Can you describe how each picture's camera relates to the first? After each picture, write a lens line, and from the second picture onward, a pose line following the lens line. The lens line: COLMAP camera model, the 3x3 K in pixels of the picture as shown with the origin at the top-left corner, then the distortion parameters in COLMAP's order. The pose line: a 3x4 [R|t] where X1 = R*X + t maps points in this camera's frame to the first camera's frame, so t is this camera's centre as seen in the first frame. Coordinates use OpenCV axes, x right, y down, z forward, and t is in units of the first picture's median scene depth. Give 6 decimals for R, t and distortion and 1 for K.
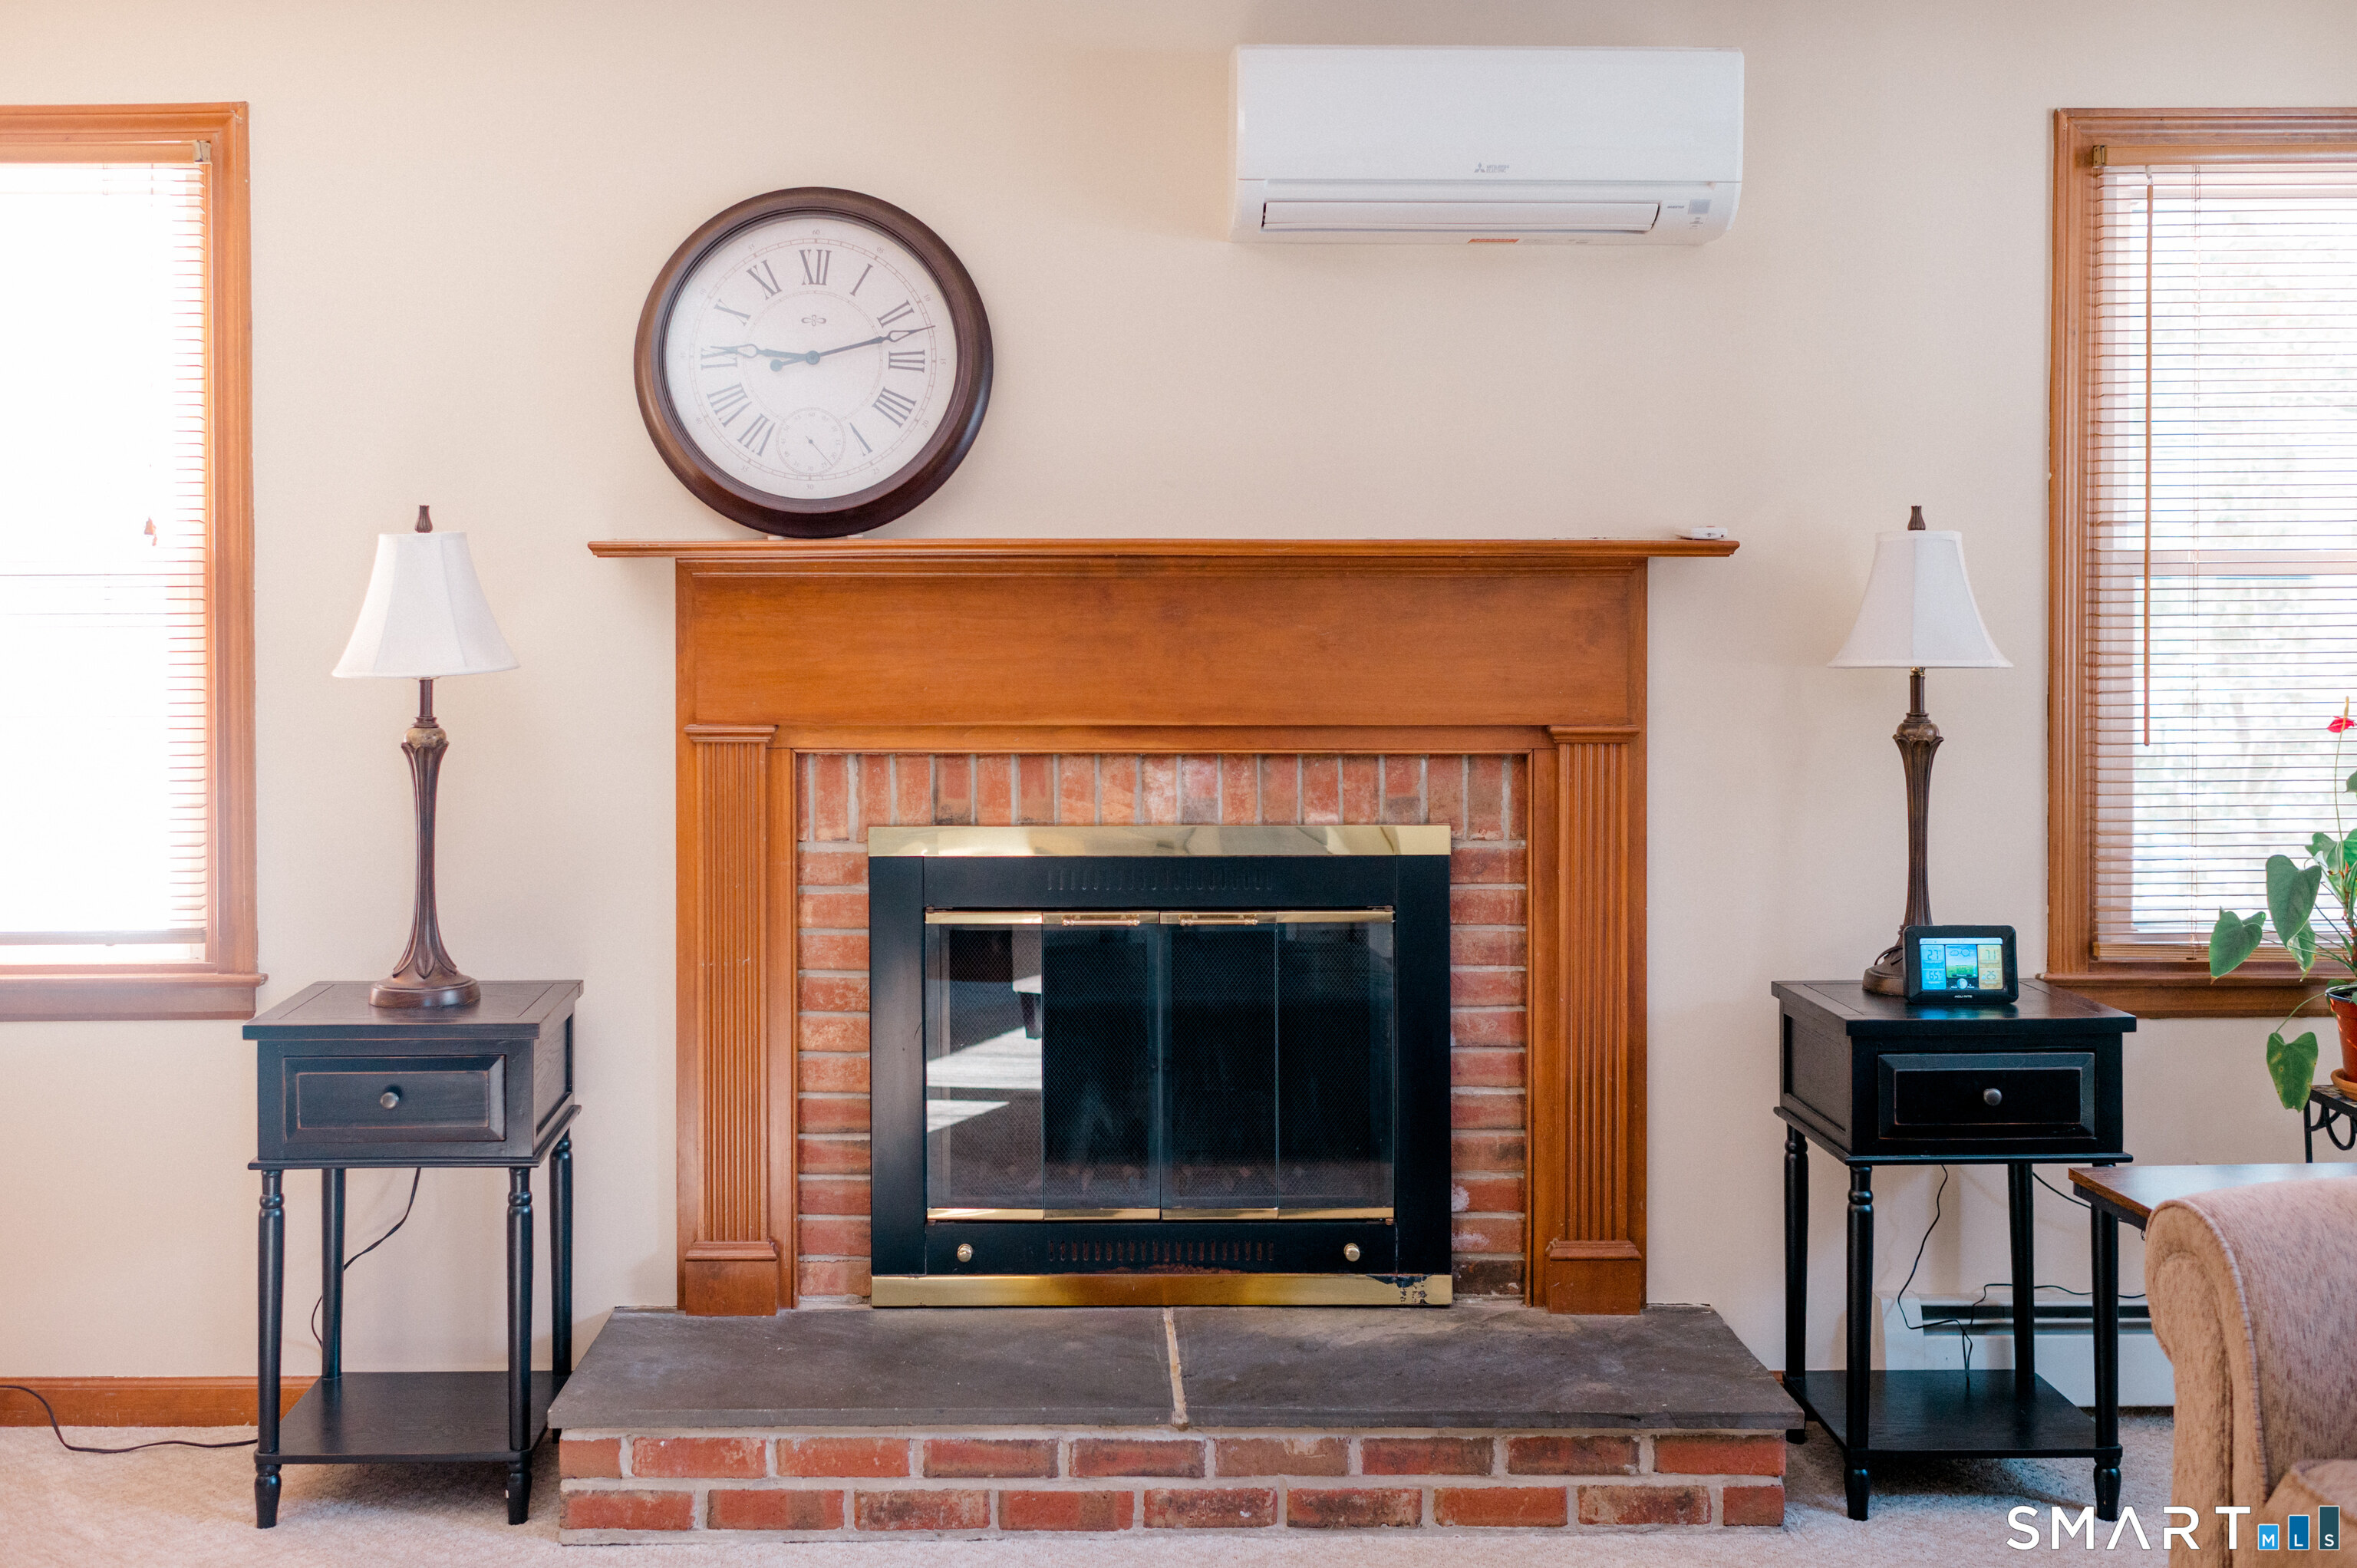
lens RADIAL K [[2358.7, 0, 1190.2], [0, 2358.7, 689.3], [0, 0, 1]] dist [-0.002252, 0.000000]
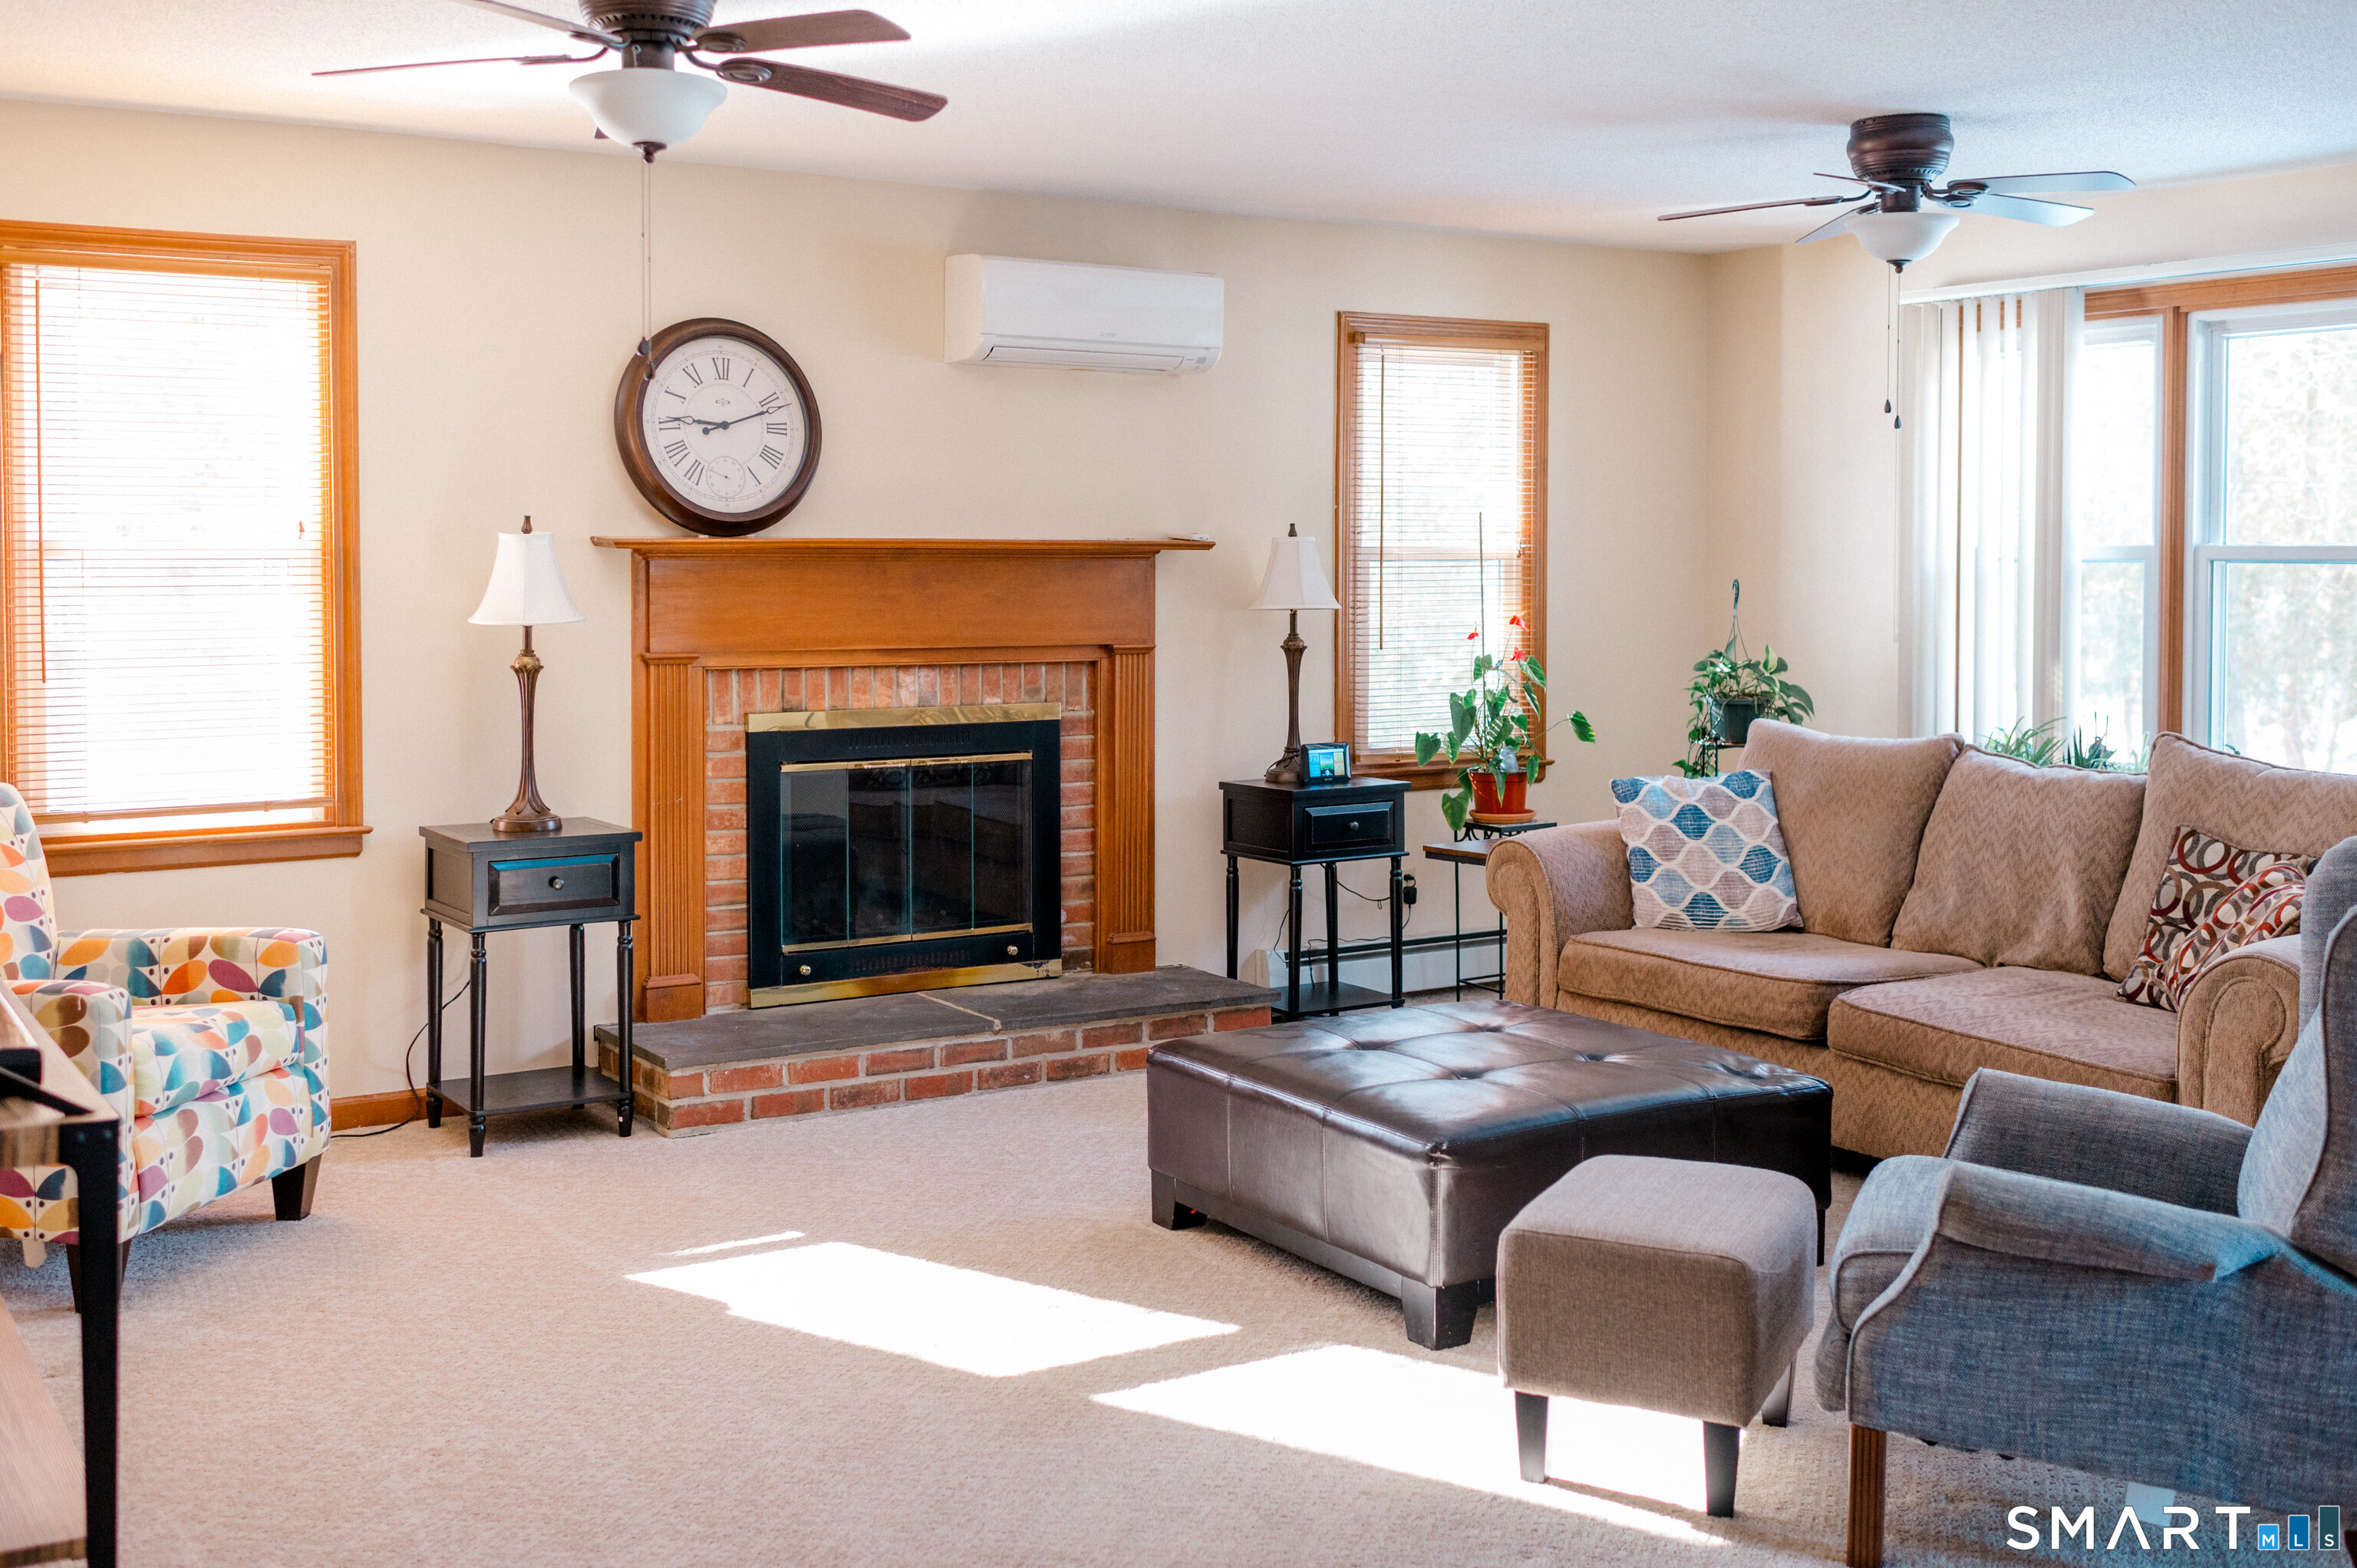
lens RADIAL K [[2358.7, 0, 1187.5], [0, 2358.7, 769.0], [0, 0, 1]] dist [-0.002252, 0.000000]
pose [[0.852449, -0.045089, 0.520863, -0.737868], [0.020457, 0.998388, 0.052946, 0.016361], [-0.522411, -0.034478, 0.851997, -0.556220]]
